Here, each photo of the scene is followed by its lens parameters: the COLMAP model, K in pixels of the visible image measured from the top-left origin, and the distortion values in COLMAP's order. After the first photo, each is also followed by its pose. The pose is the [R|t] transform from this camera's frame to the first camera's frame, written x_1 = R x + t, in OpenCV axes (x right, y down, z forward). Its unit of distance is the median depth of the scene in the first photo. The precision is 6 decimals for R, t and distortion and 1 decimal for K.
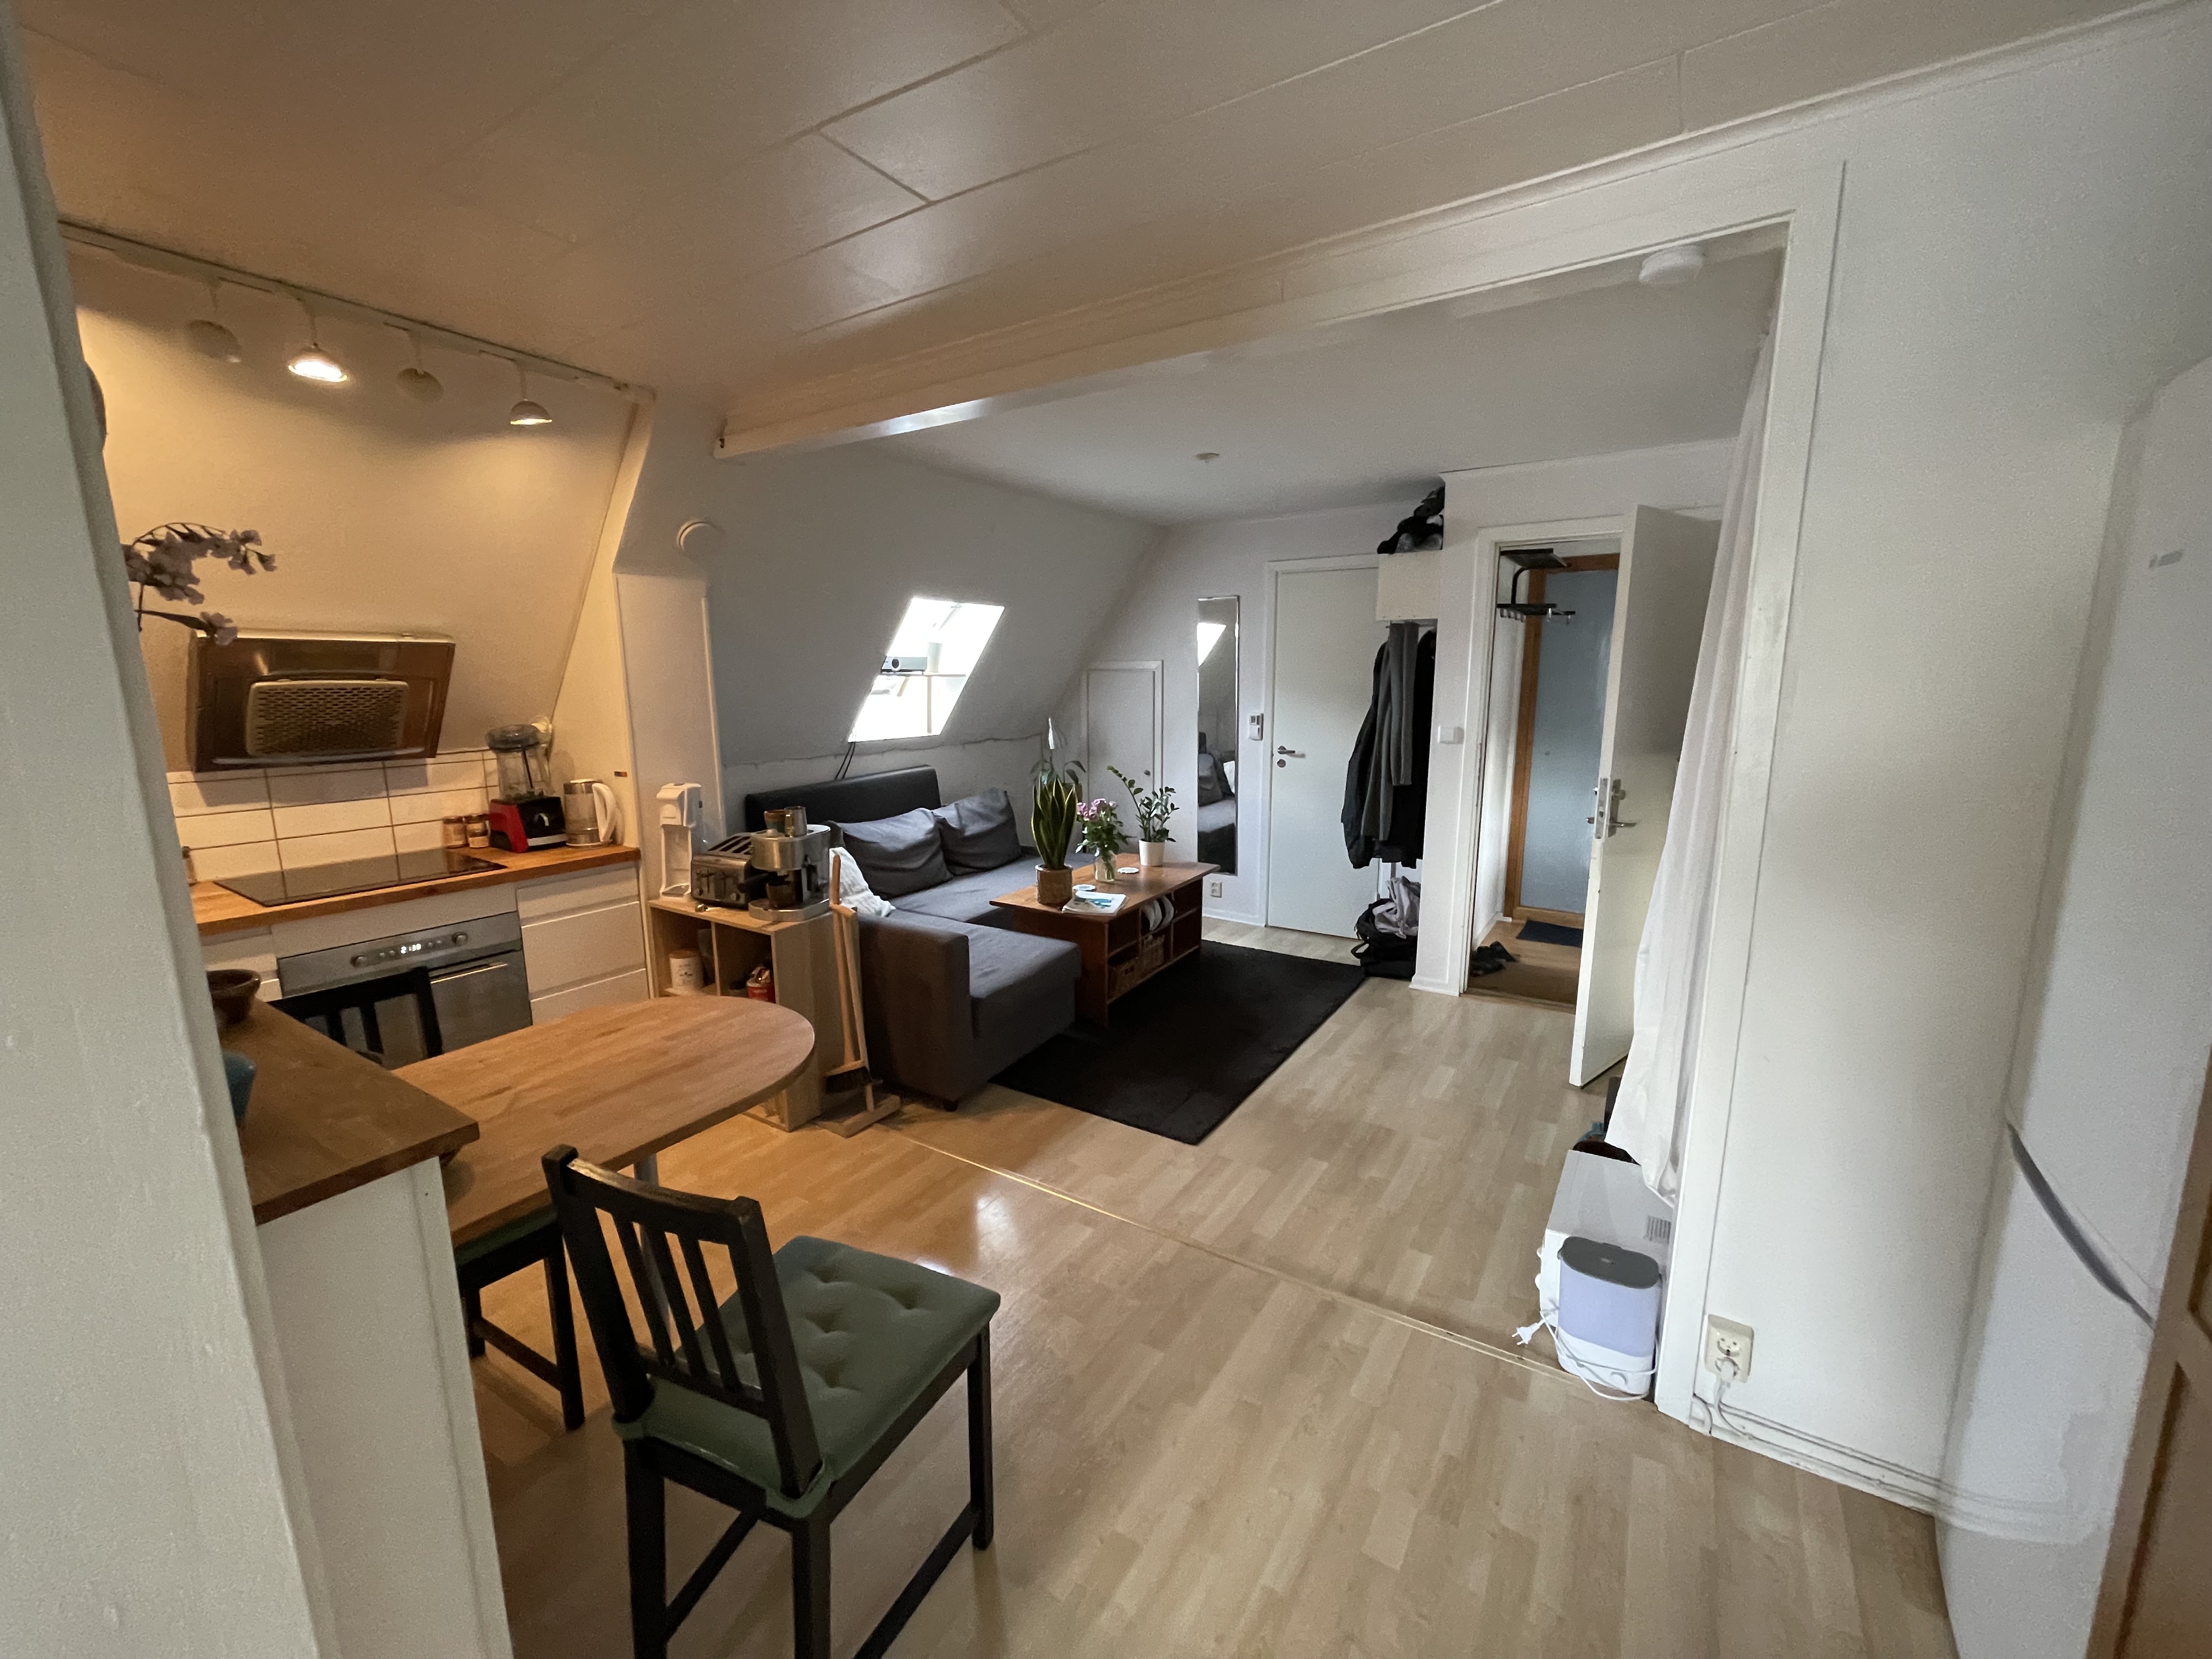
lens RADIAL K [[888.8, 0, 1106.0], [0, 888.8, 829.5], [0, 0, 1]] dist [0.000692, 0.000066]
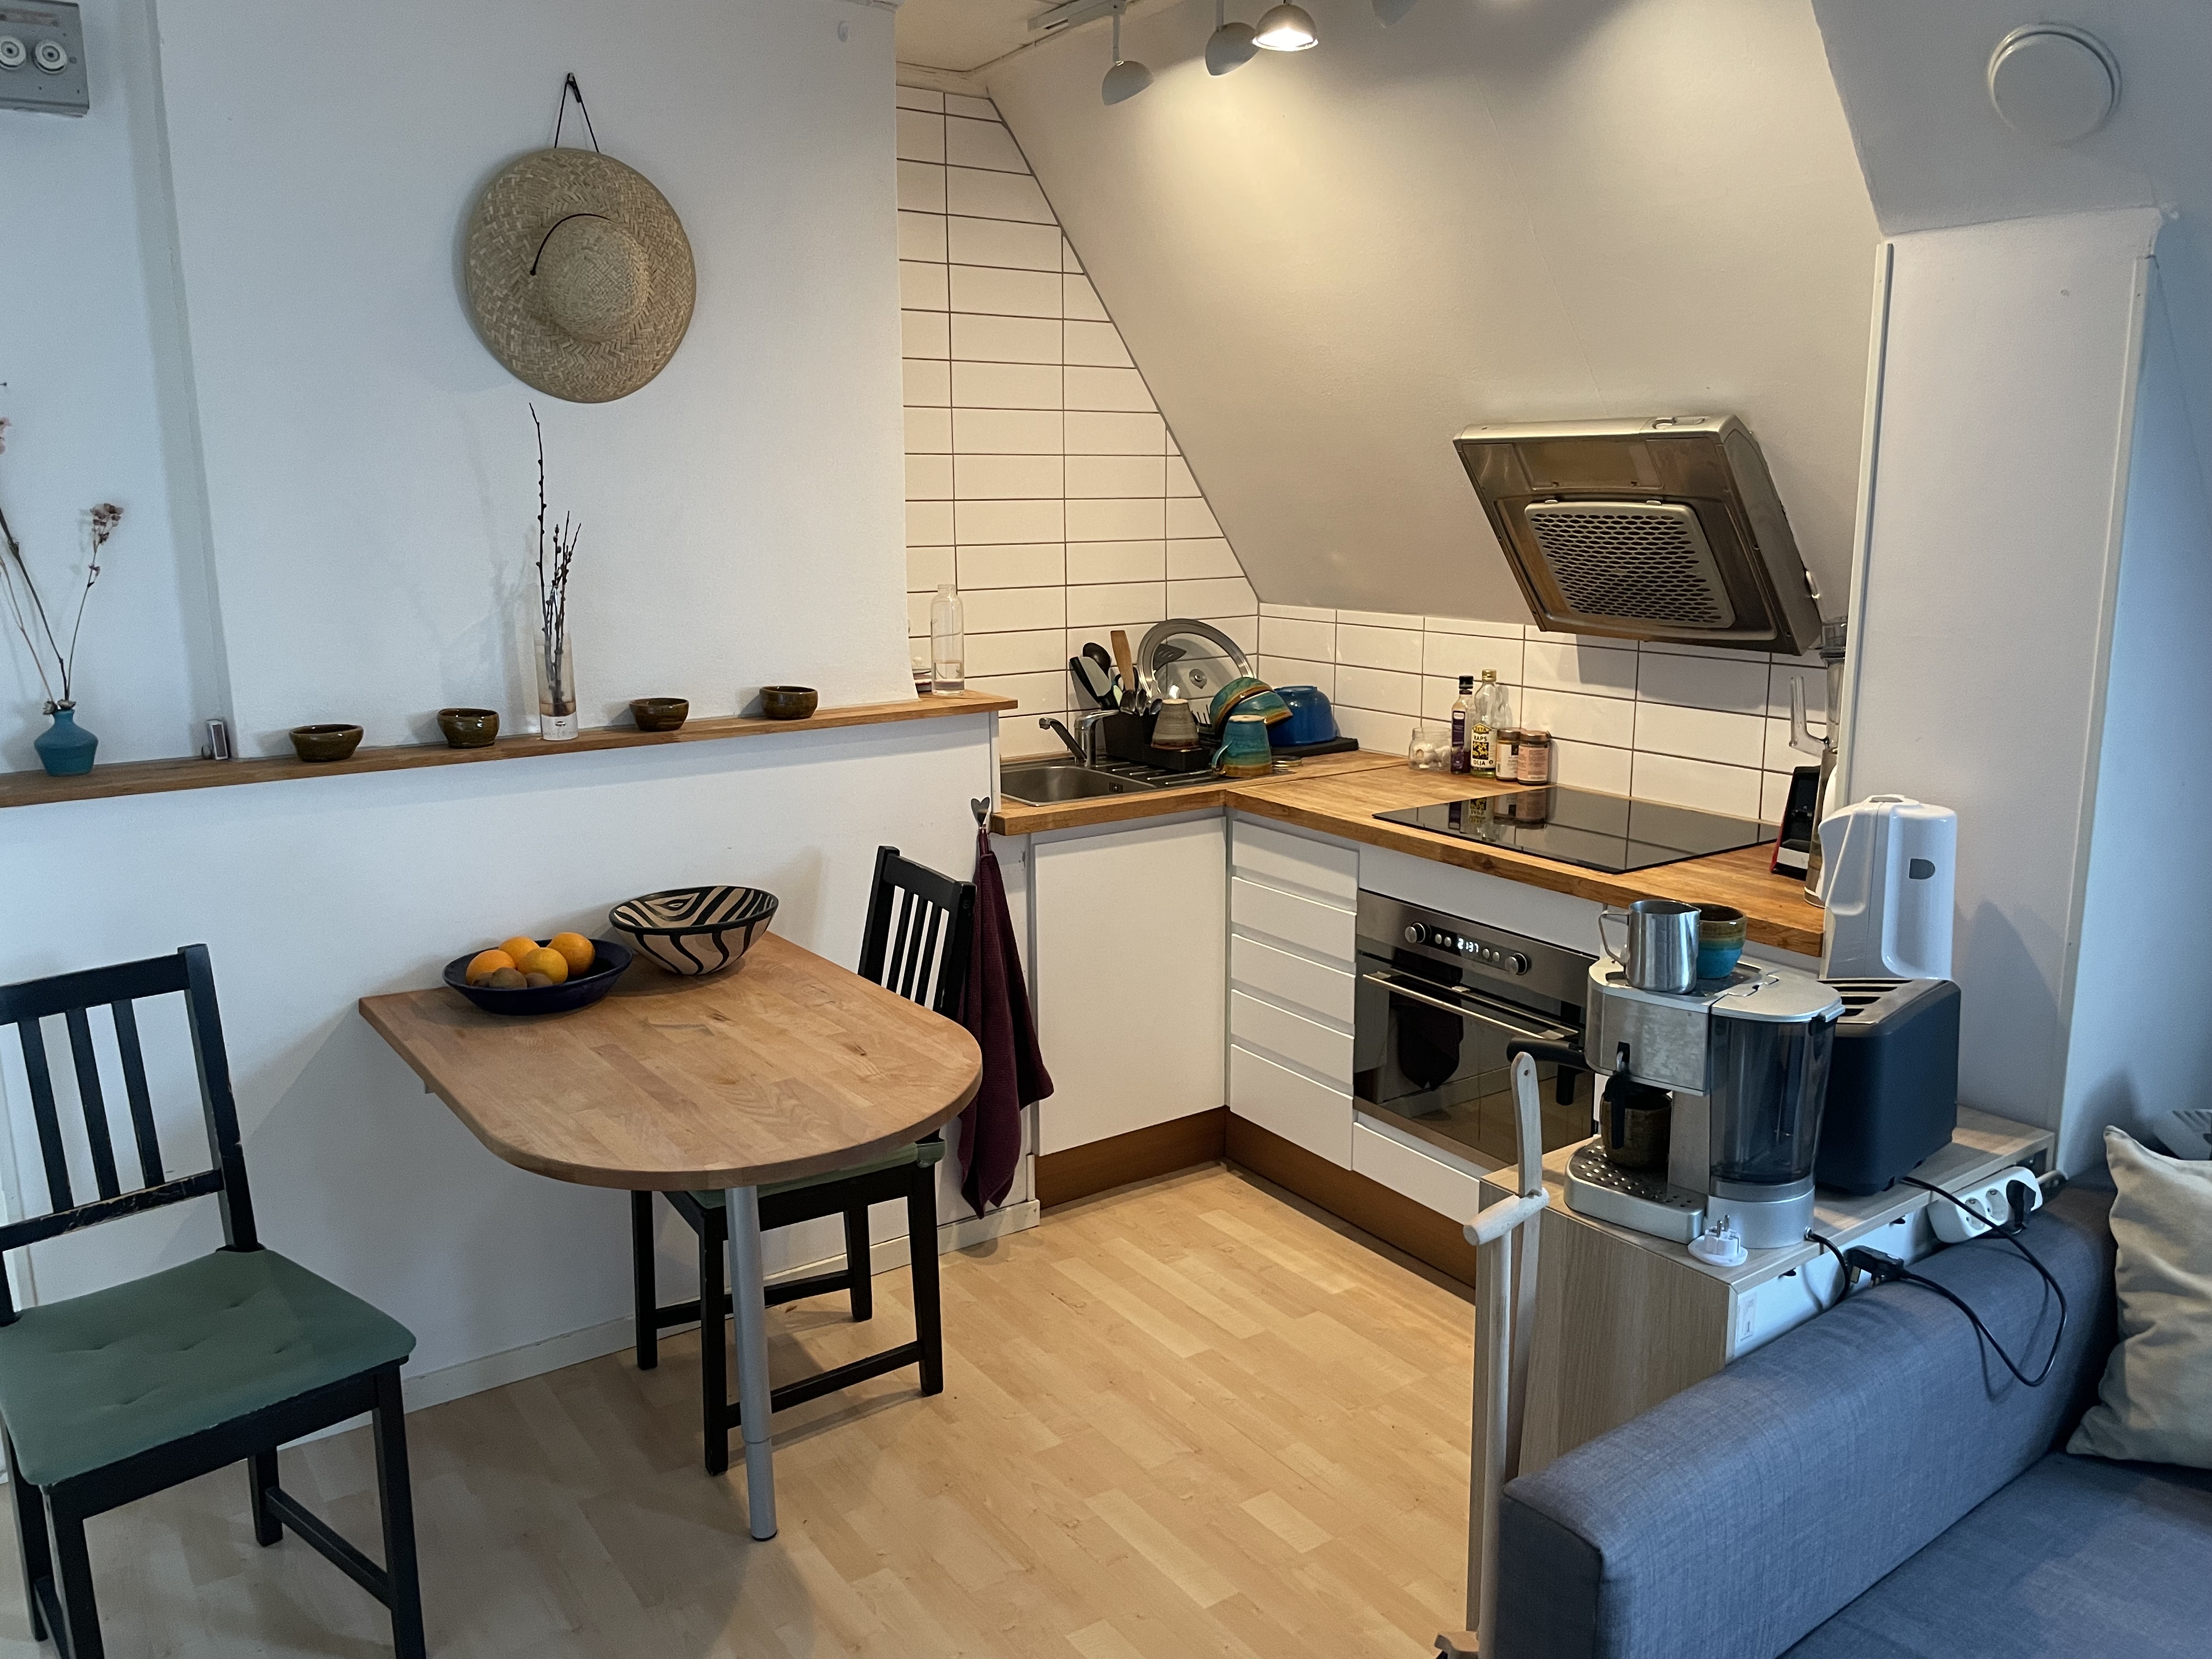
lens RADIAL K [[1697.2, 0, 1116.0], [0, 1697.2, 861.6], [0, 0, 1]] dist [0.088146, -0.120240]
pose [[-0.394166, 0.206125, -0.895626, 0.470476], [-0.148904, 0.947325, 0.283556, -0.291816], [0.906896, 0.245130, -0.342711, 1.567252]]
